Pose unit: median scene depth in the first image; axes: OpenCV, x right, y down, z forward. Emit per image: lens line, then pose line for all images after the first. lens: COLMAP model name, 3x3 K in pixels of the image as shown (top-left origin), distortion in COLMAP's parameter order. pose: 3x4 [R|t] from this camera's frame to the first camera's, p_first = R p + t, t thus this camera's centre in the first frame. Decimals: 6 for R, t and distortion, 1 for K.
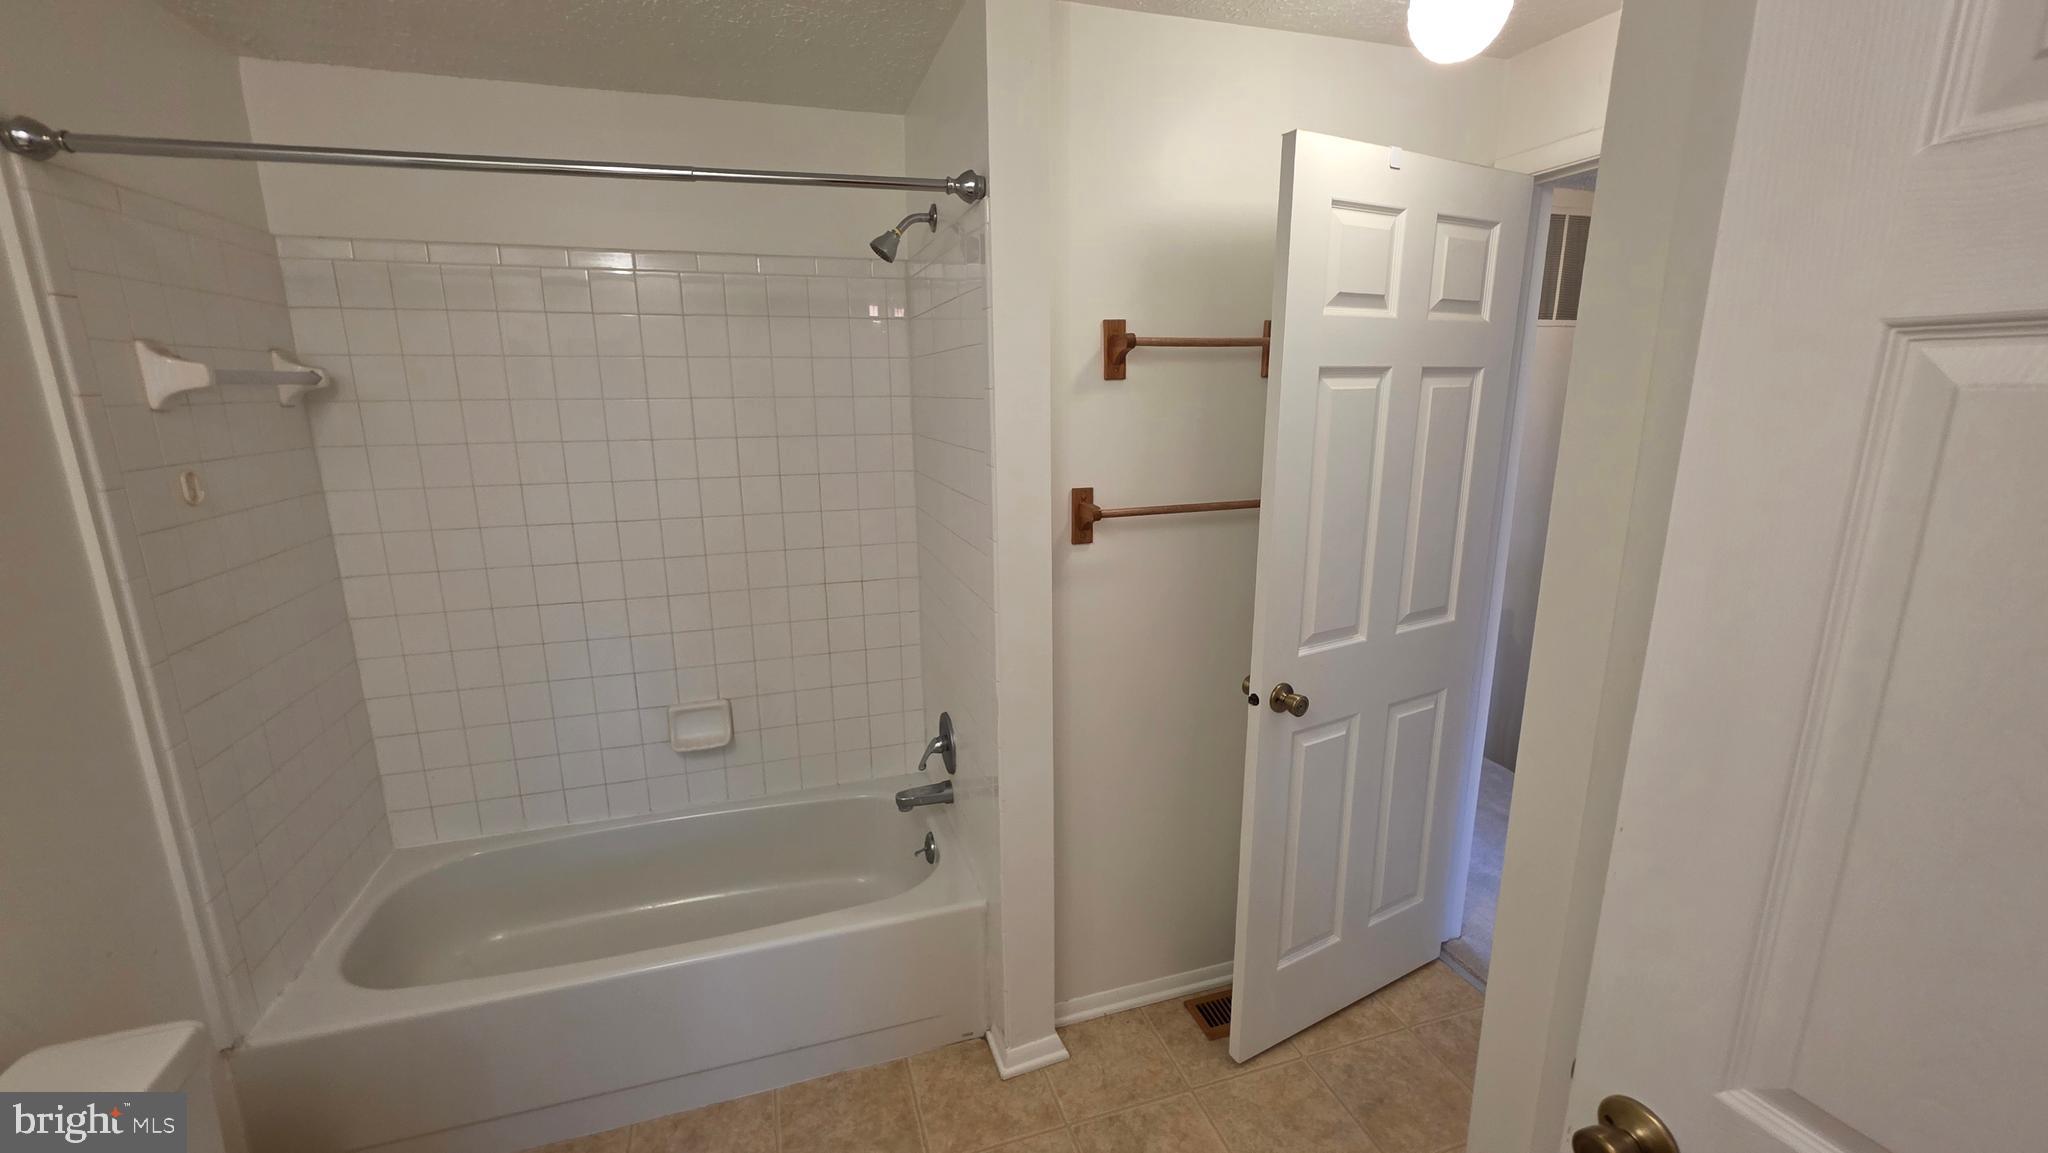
lens RADIAL K [[812.8, 0, 1022.5], [0, 812.8, 572.5], [0, 0, 1]] dist [0.001502, -0.000005]
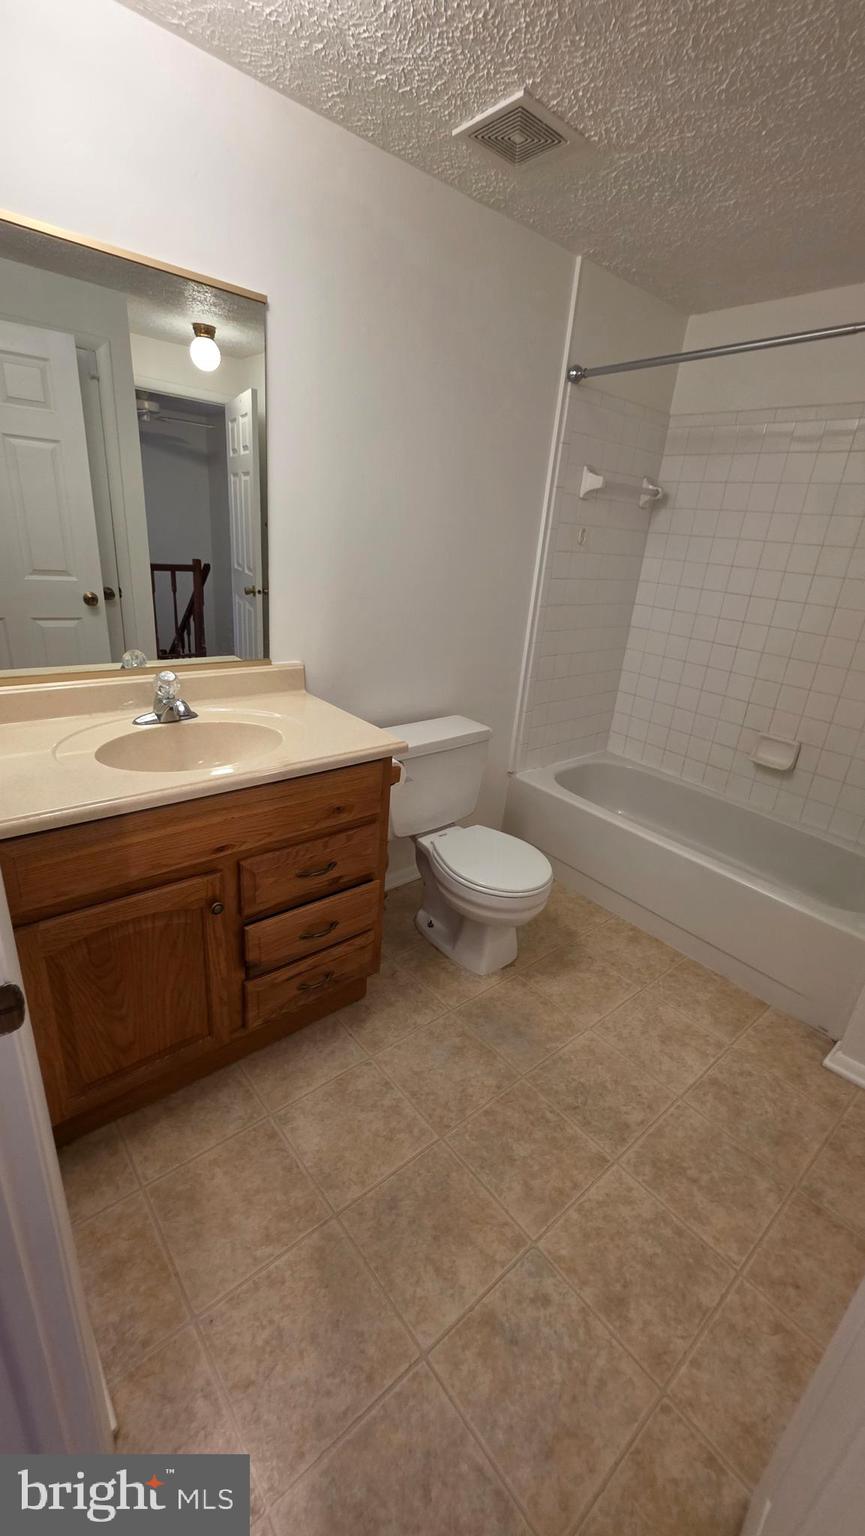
lens RADIAL K [[625.0, 0, 432.5], [0, 625.0, 768.0], [0, 0, 1]] dist [0.002052, -0.000090]
pose [[0.377340, 0.365390, -0.850943, 0.417196], [-0.280840, 0.920750, 0.270830, 0.106967], [0.882464, 0.136784, 0.450052, -0.038538]]
